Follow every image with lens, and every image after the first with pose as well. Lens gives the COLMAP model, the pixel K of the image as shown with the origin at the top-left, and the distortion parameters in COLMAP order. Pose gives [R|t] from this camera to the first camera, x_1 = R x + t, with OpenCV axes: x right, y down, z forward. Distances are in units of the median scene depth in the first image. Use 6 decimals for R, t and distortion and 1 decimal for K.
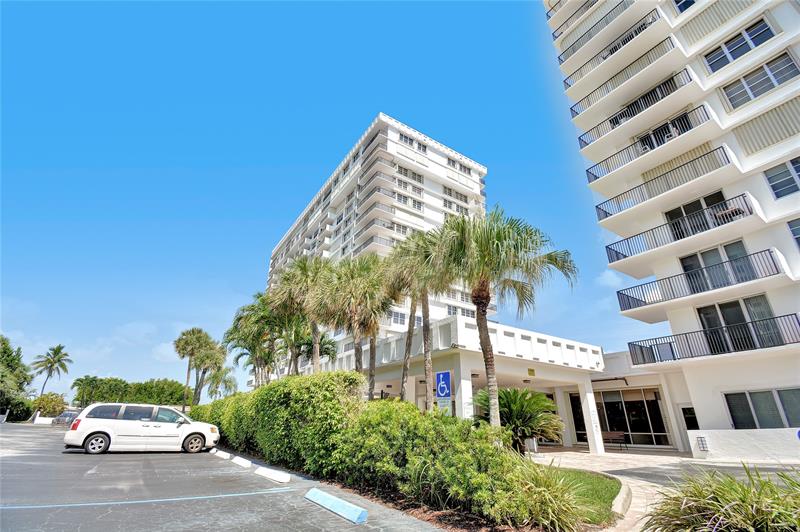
lens RADIAL K [[371.7, 0, 403.5], [0, 371.7, 237.9], [0, 0, 1]] dist [-0.001628, -0.017149]
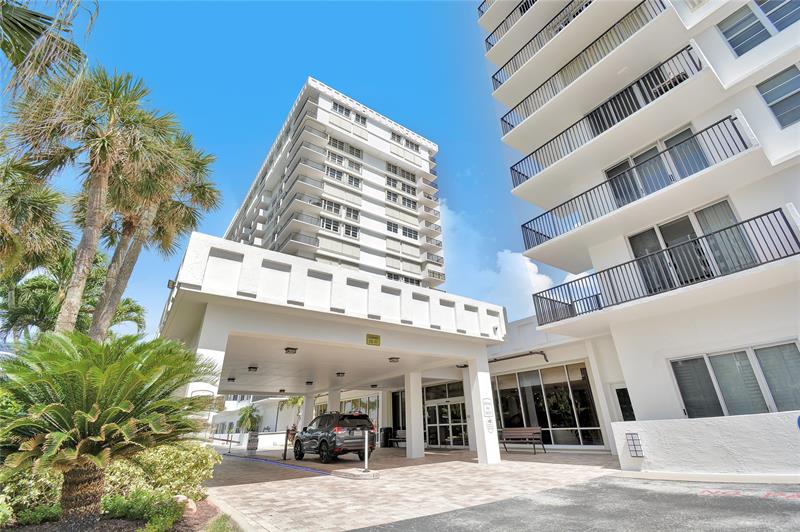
lens RADIAL K [[371.7, 0, 403.5], [0, 371.7, 237.9], [0, 0, 1]] dist [-0.001628, -0.017149]
pose [[0.998330, -0.023662, 0.052704, 0.109388], [0.024028, 0.999691, -0.006325, 0.057930], [-0.052538, 0.007581, 0.998590, 0.108907]]
